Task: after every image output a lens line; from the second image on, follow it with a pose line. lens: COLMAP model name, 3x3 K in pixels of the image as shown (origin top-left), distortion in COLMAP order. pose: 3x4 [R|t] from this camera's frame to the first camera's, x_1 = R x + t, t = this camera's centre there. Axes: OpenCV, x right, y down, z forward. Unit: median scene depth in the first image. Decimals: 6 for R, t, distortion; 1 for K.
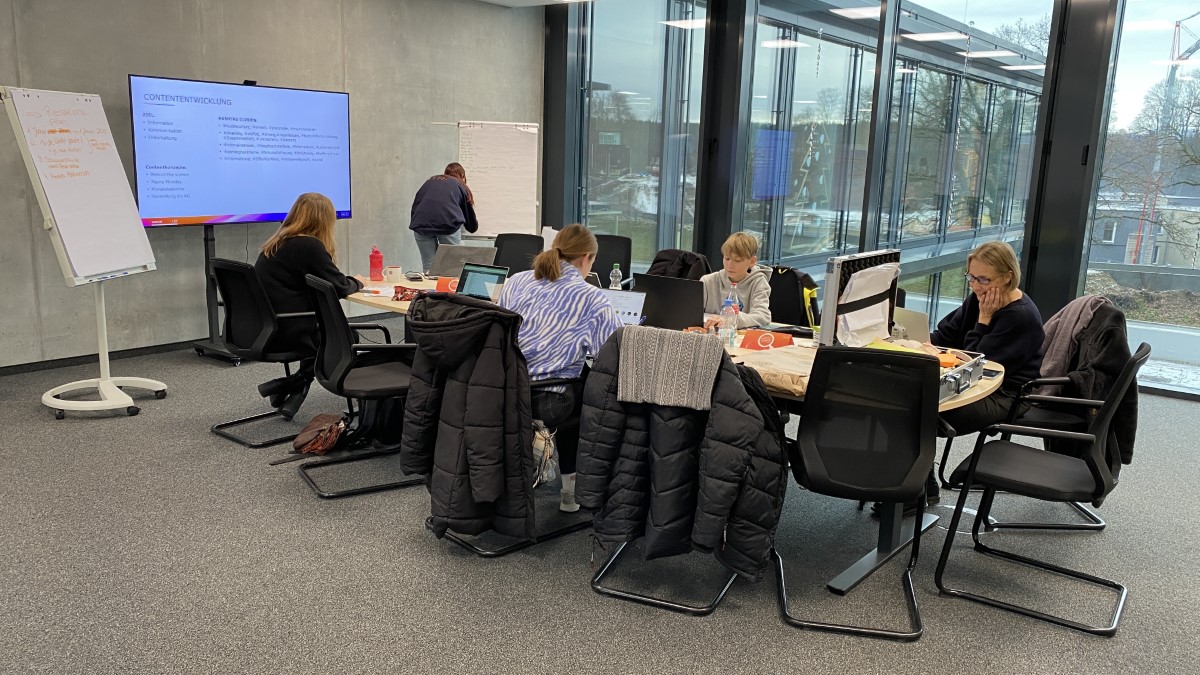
lens RADIAL K [[933.6, 0, 594.2], [0, 933.6, 342.7], [0, 0, 1]] dist [0.036682, -0.020807]
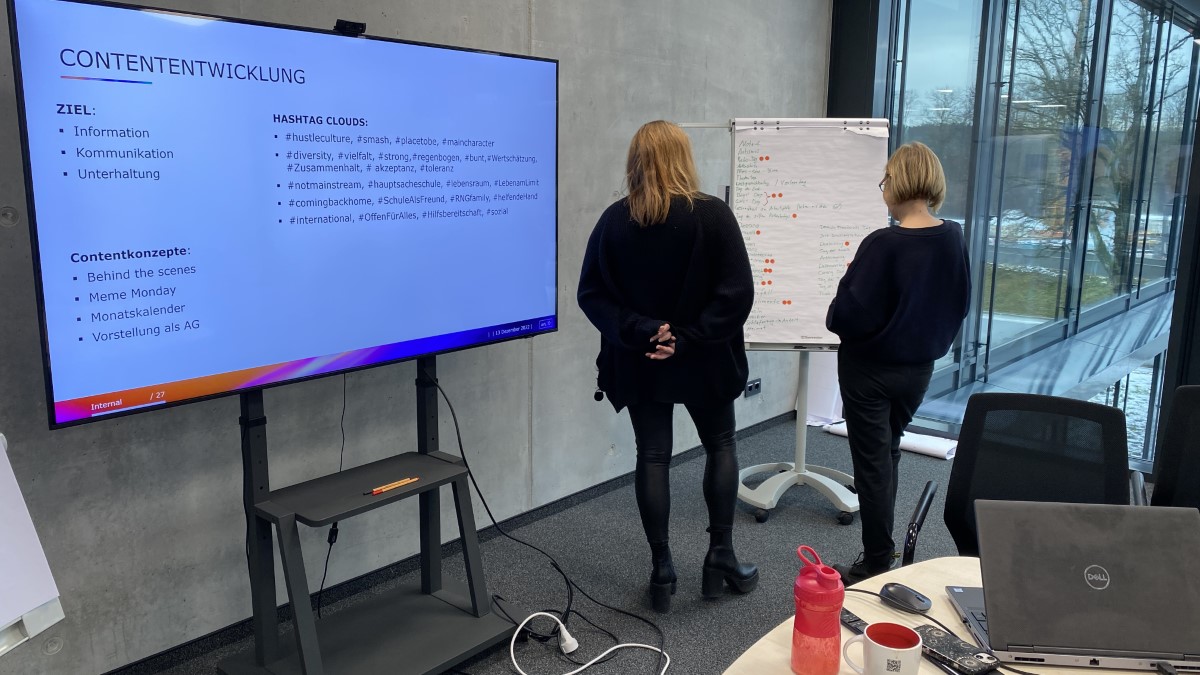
lens RADIAL K [[933.6, 0, 601.2], [0, 933.6, 338.0], [0, 0, 1]] dist [0.036682, -0.020807]
pose [[0.998294, -0.015541, -0.056282, -0.208229], [0.014545, 0.999731, -0.018052, -0.118833], [0.056547, 0.017203, 0.998252, 0.531017]]
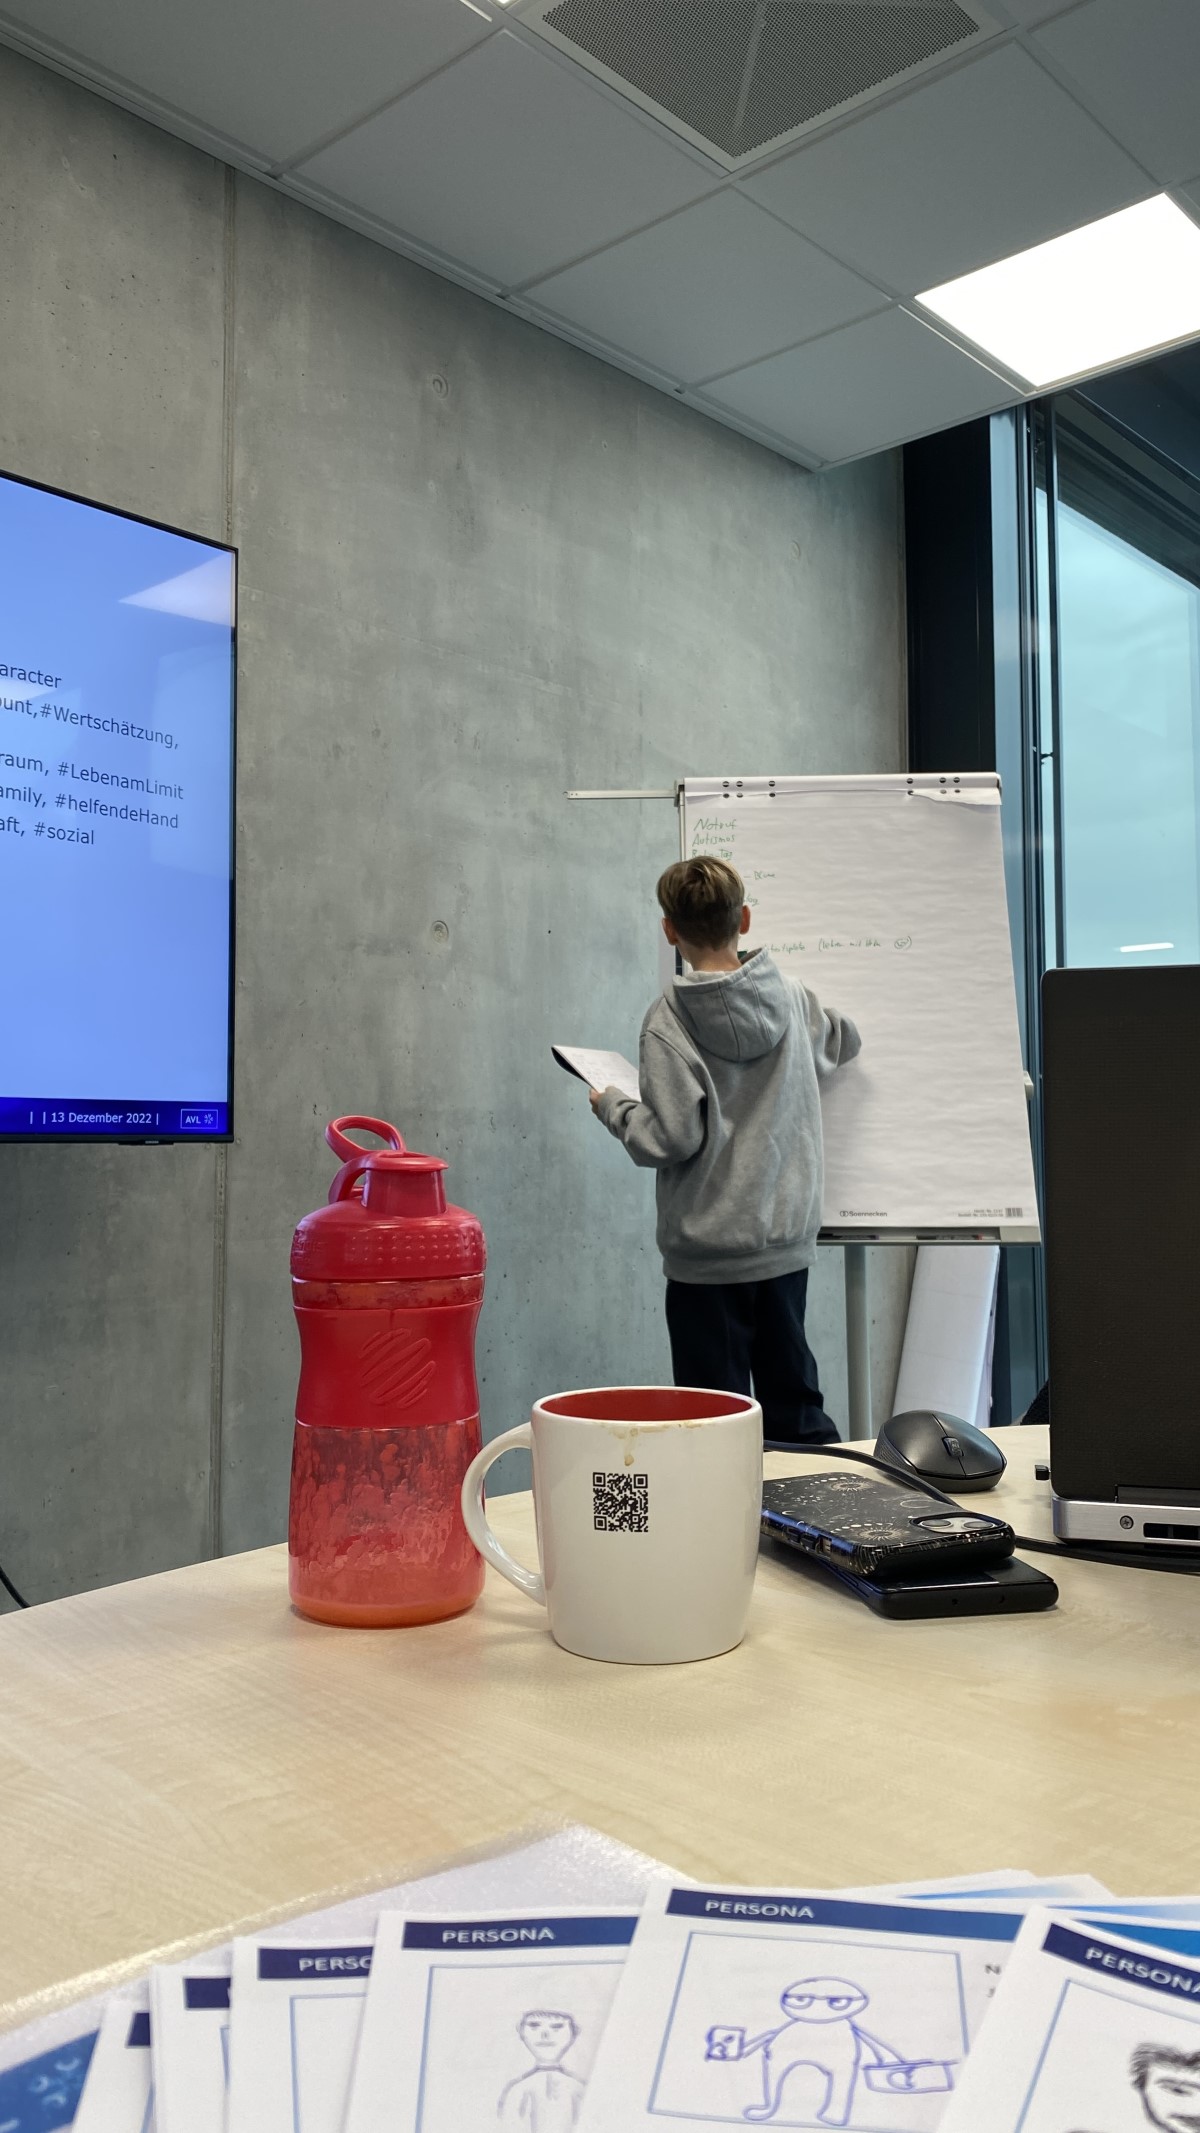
lens RADIAL K [[1659.5, 0, 613.6], [0, 1659.5, 1029.1], [0, 0, 1]] dist [0.036682, -0.020807]
pose [[0.997281, -0.045861, -0.057691, -0.153448], [0.028129, 0.960398, -0.277207, -0.053792], [0.068119, 0.274830, 0.959077, 0.645923]]
